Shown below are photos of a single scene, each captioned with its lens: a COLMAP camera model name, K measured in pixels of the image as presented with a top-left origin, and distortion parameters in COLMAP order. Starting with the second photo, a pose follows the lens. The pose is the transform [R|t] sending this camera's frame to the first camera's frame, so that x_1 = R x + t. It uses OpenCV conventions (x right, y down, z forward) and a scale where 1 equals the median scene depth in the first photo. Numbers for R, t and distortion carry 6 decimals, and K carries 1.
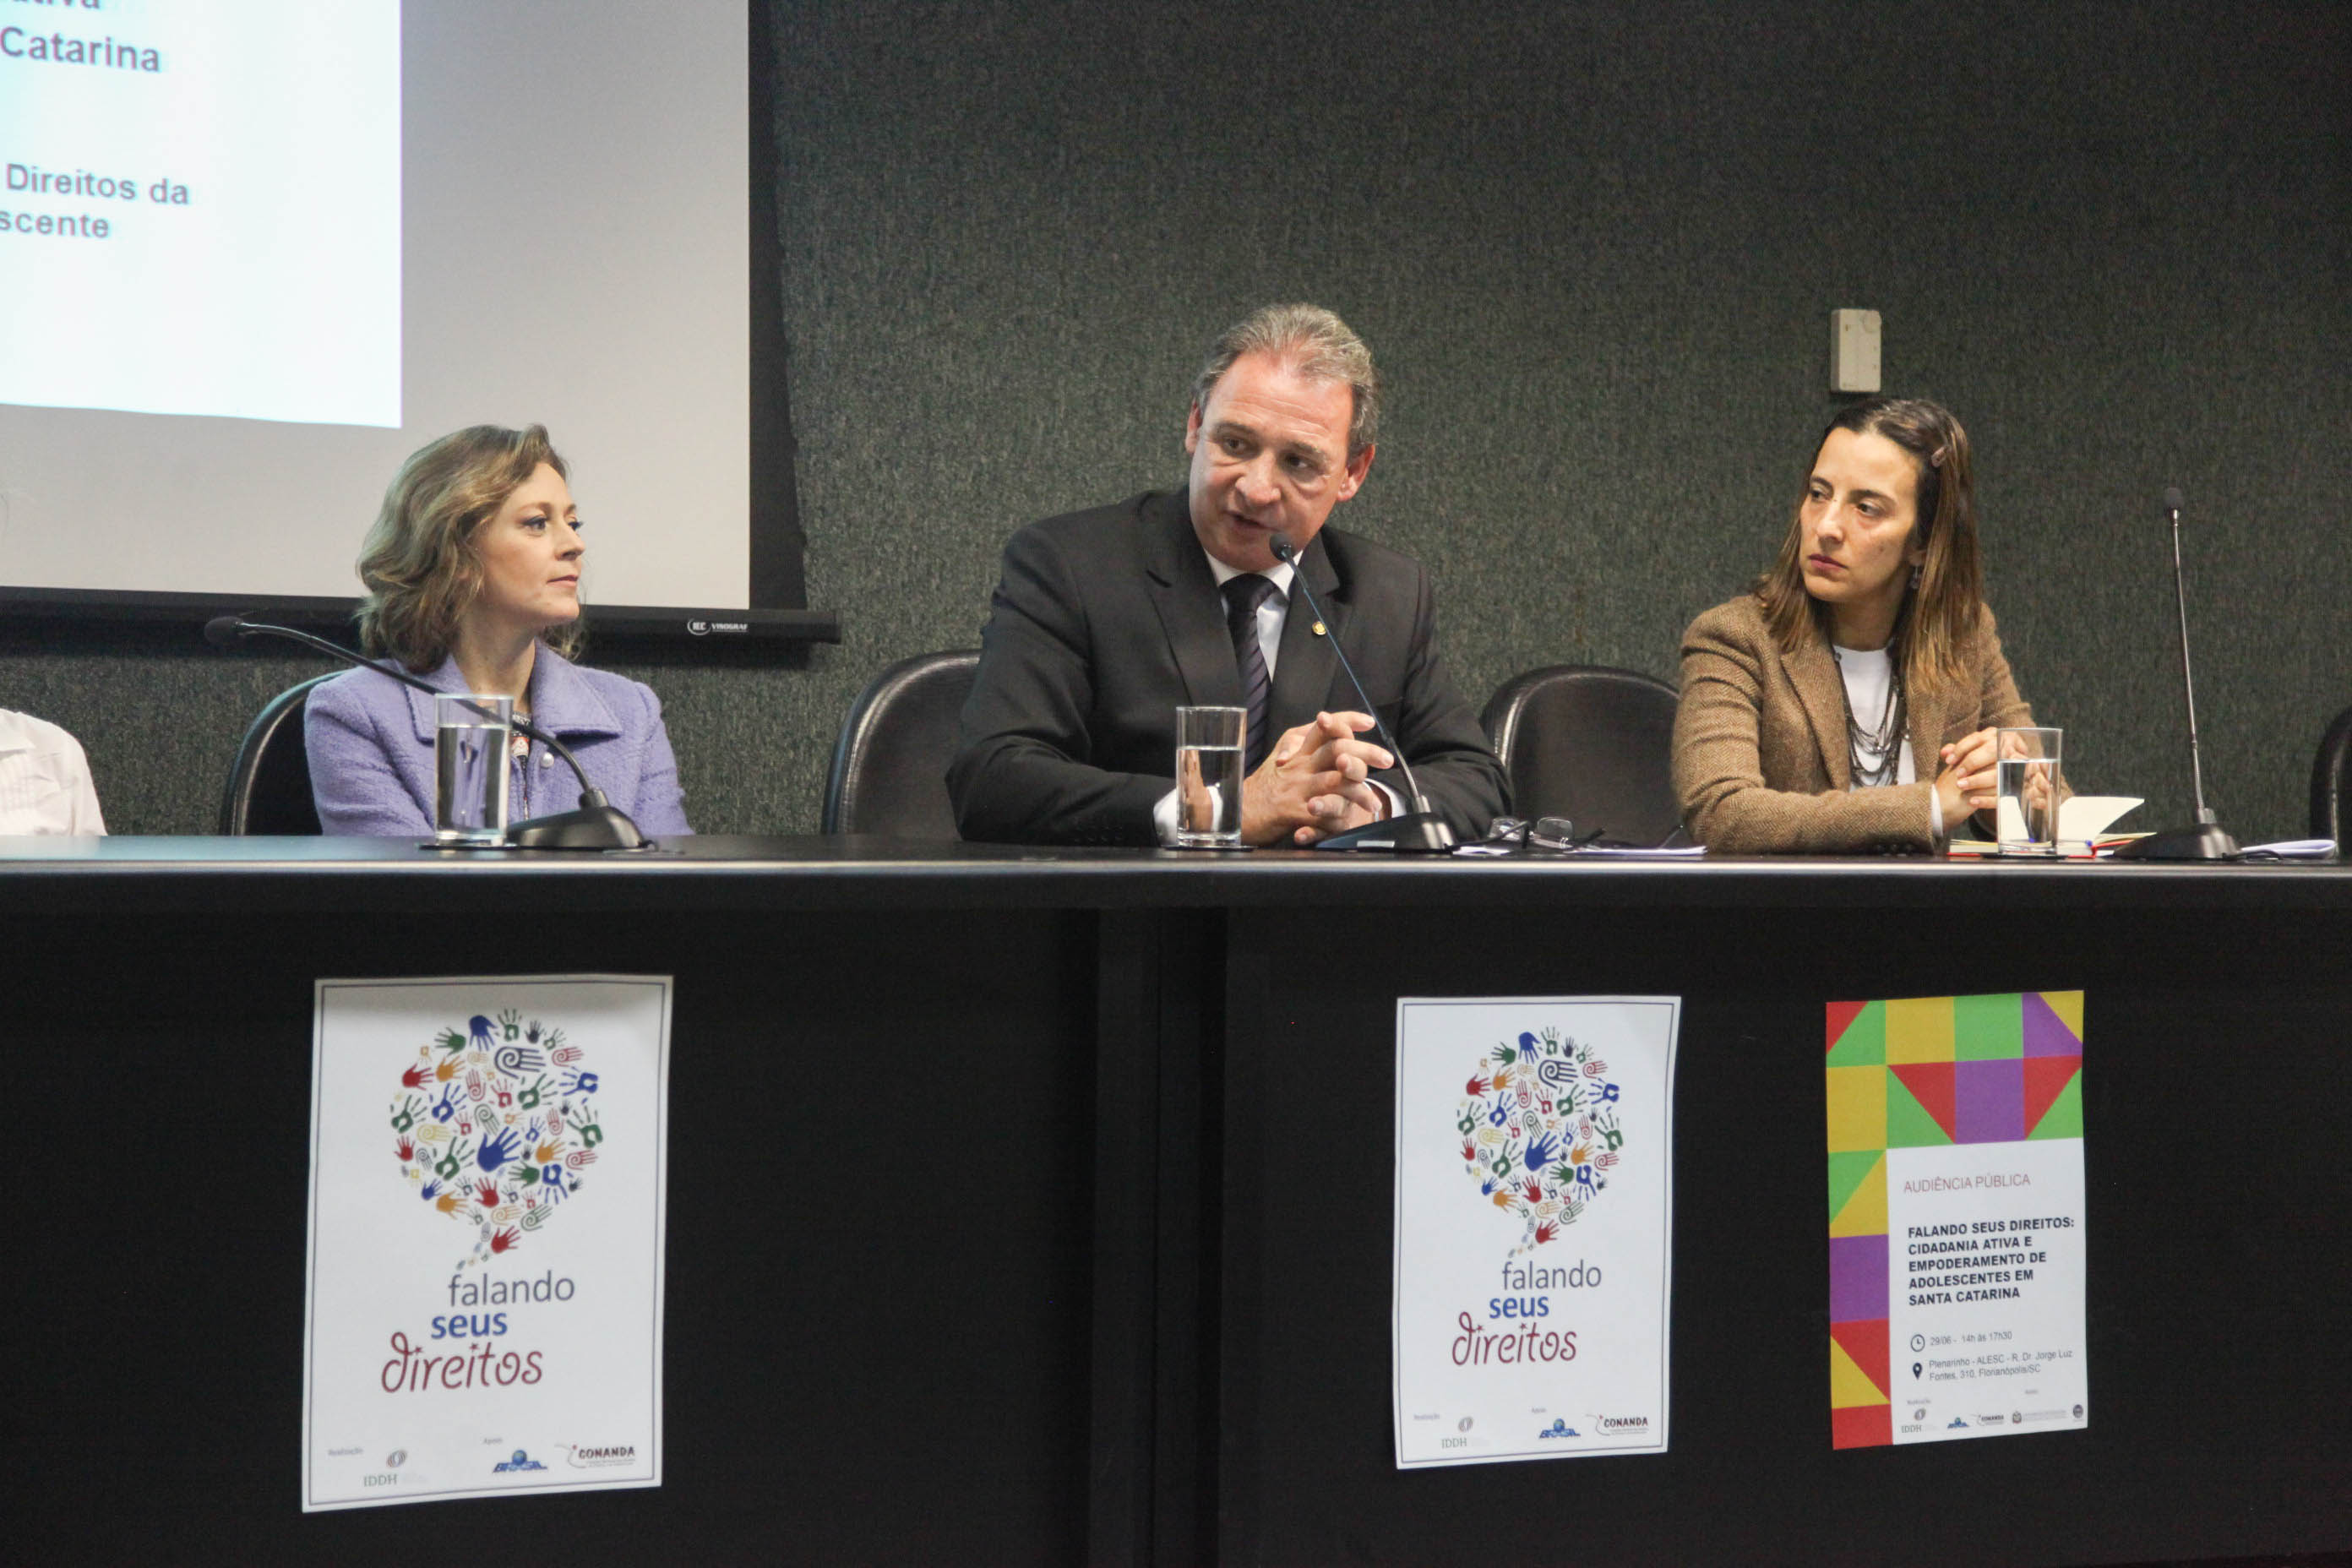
lens RADIAL K [[4752.5, 0, 1165.4], [0, 4752.5, 791.7], [0, 0, 1]] dist [0.343623, 0.000000]
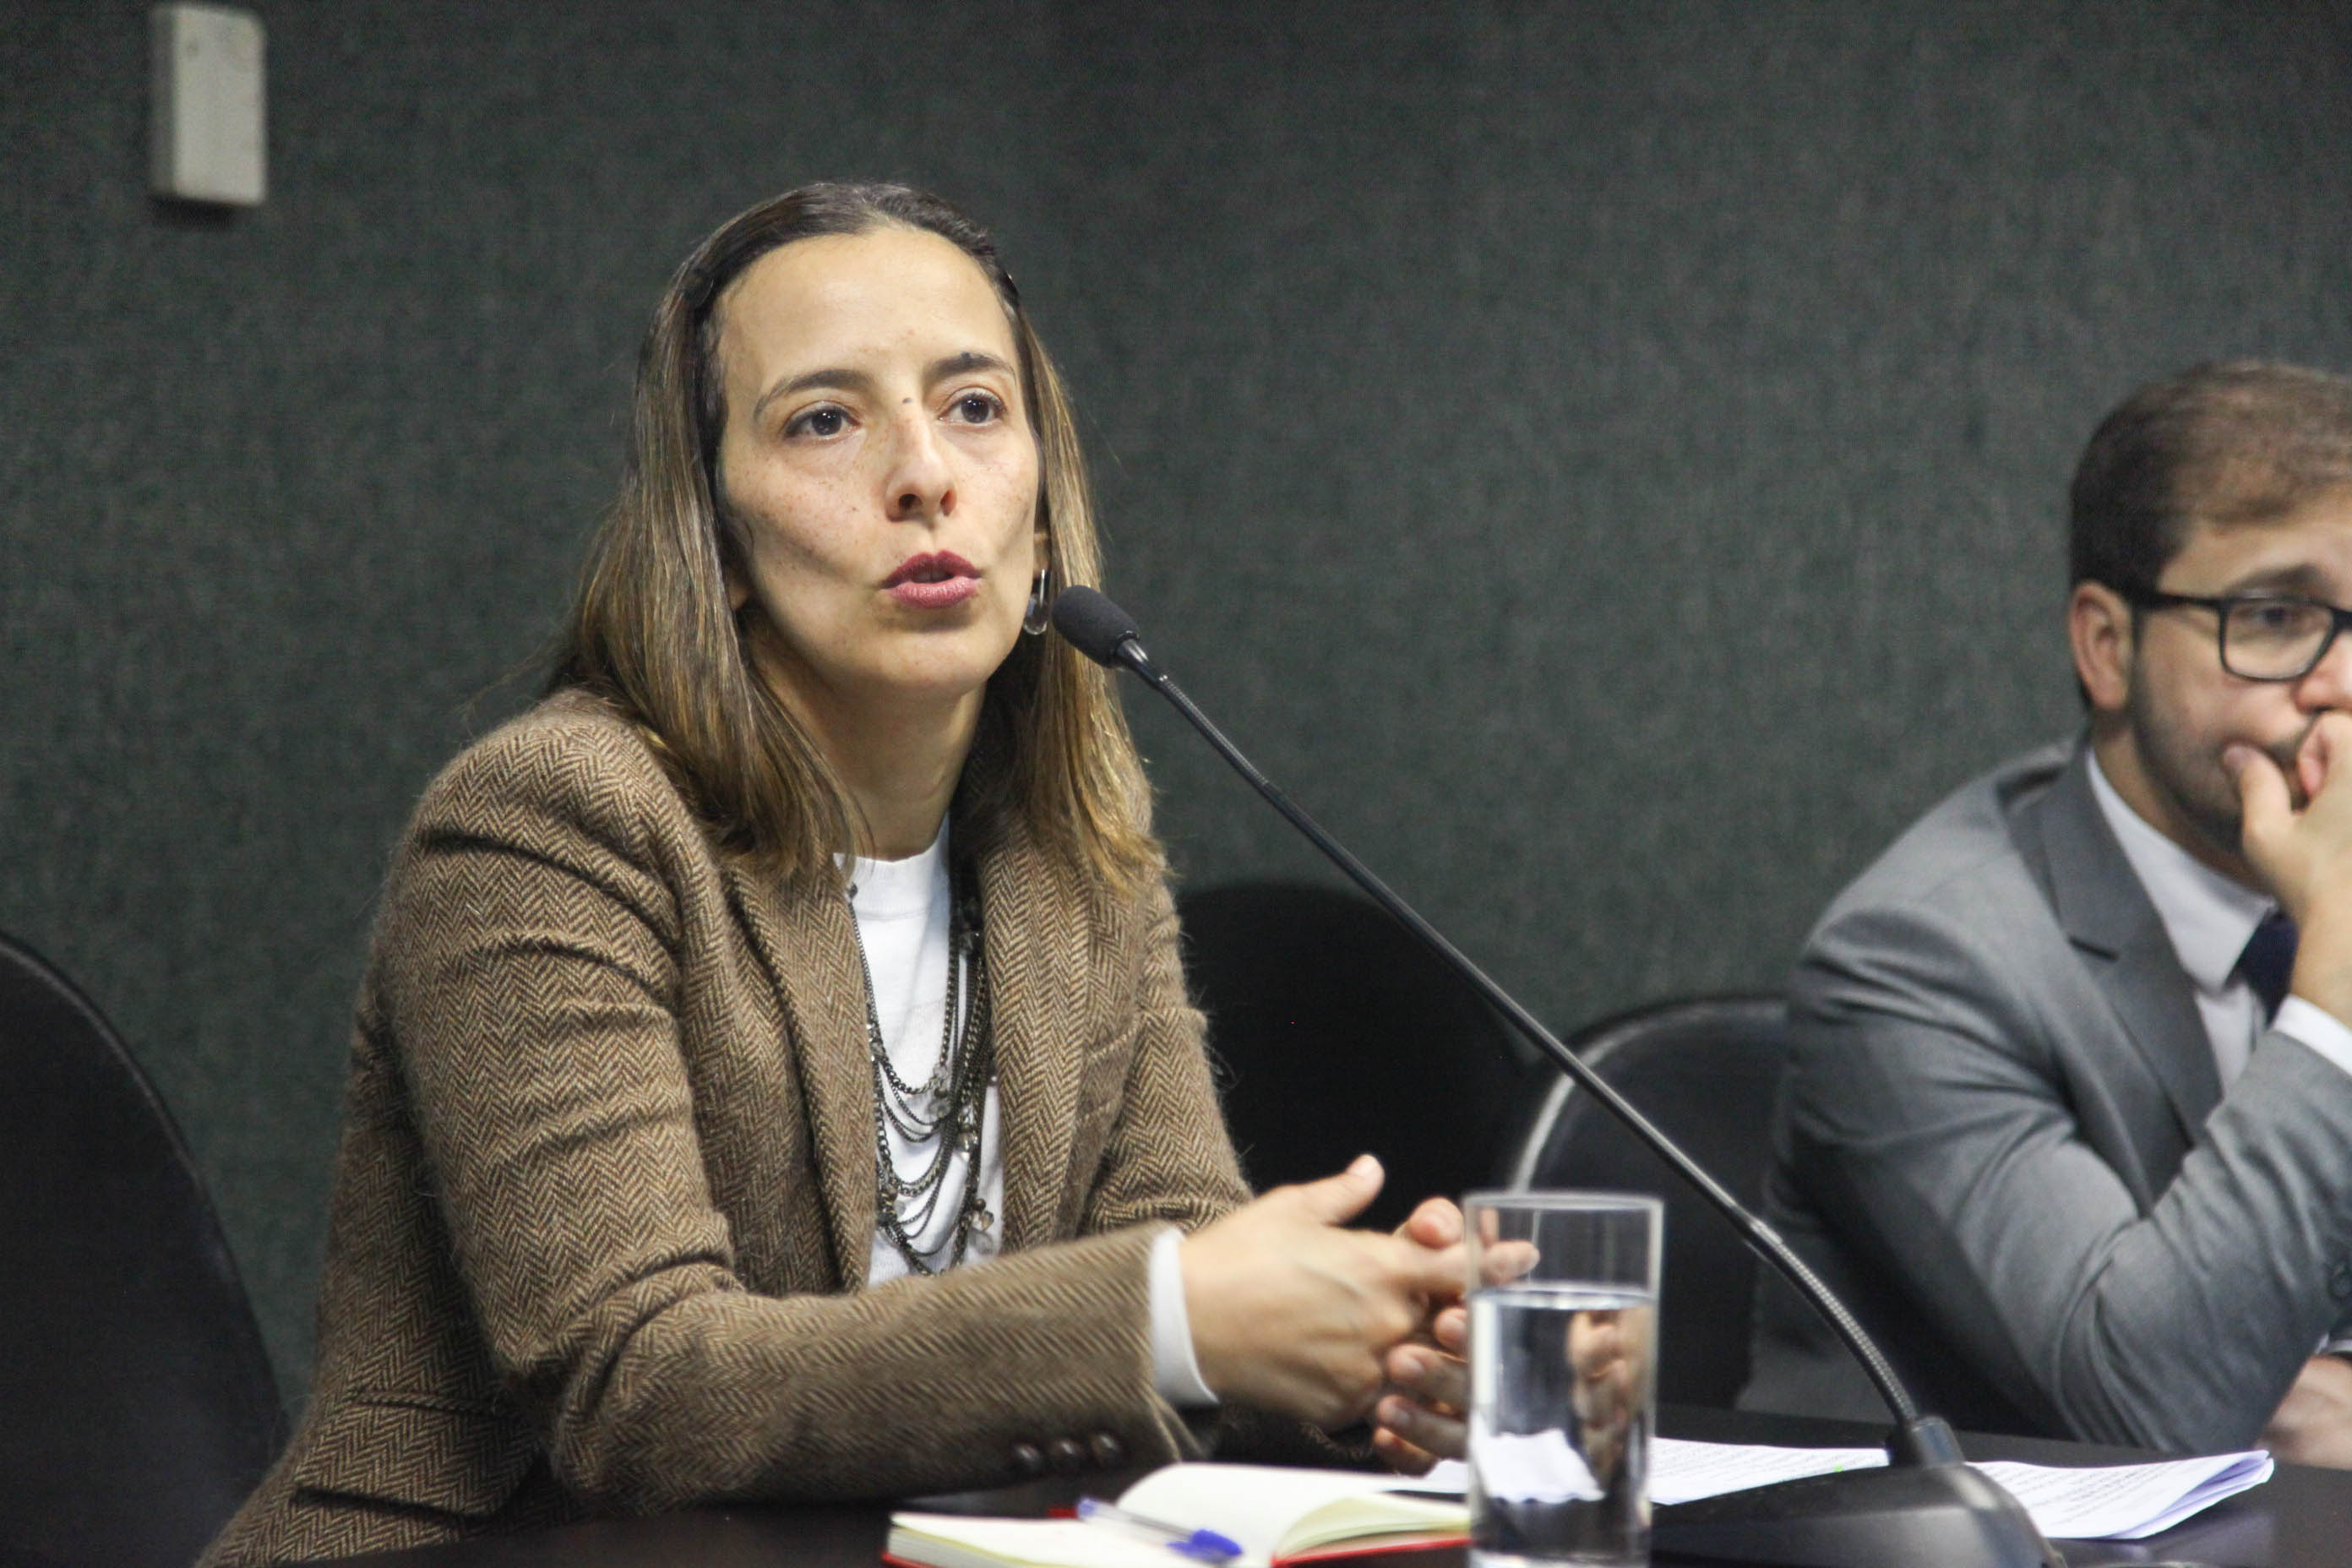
lens RADIAL K [[6080.5, 0, 1158.9], [0, 6080.5, 780.9], [0, 0, 1]] dist [0.502476, 0.000000]
pose [[0.905958, 0.007043, 0.423310, -0.018788], [-0.005485, 0.999973, -0.004899, -0.034750], [-0.423333, 0.002116, 0.905972, 0.559184]]
